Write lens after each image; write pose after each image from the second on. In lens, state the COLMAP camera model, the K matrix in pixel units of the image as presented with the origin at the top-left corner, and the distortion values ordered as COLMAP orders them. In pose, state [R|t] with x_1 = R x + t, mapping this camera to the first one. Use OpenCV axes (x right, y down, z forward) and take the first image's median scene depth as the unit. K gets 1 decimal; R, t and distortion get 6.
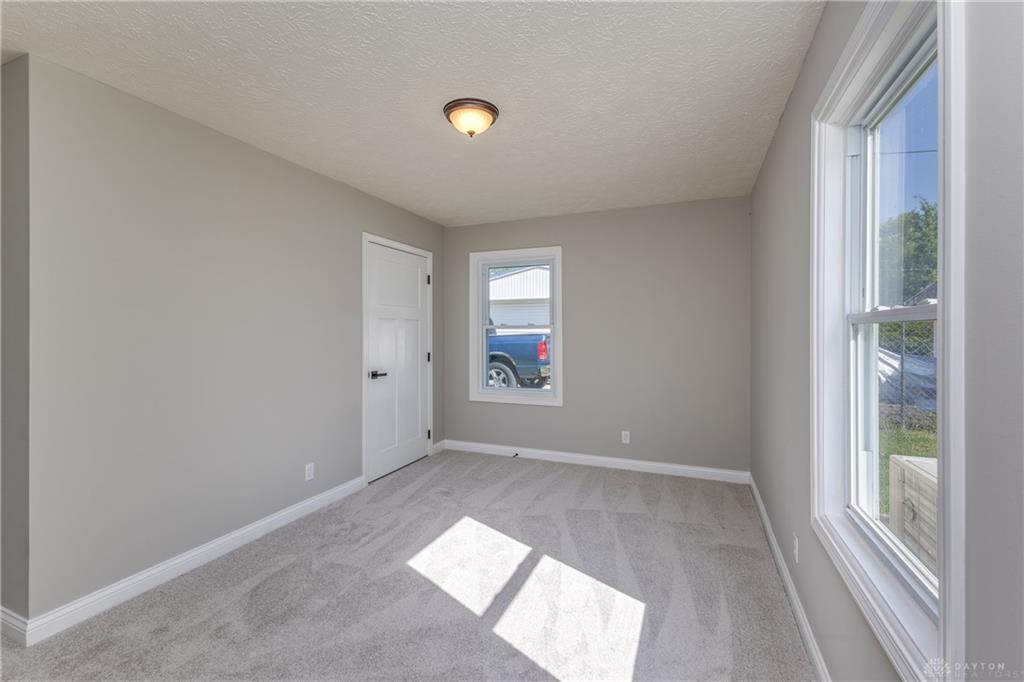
lens RADIAL K [[447.7, 0, 515.1], [0, 447.7, 336.6], [0, 0, 1]] dist [0.013104, -0.000649]
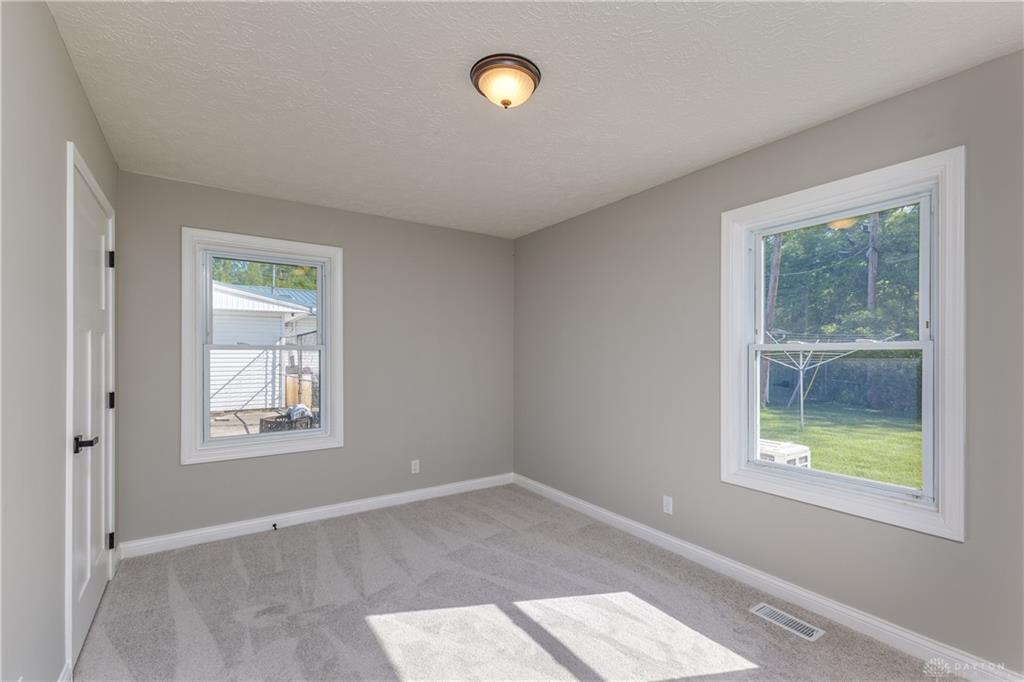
lens RADIAL K [[447.7, 0, 518.8], [0, 447.7, 356.0], [0, 0, 1]] dist [0.013104, -0.000649]
pose [[0.548502, -0.004132, 0.836139, -0.524704], [0.007605, 0.999971, -0.000048, -0.006129], [-0.836115, 0.006385, 0.548518, 0.382272]]
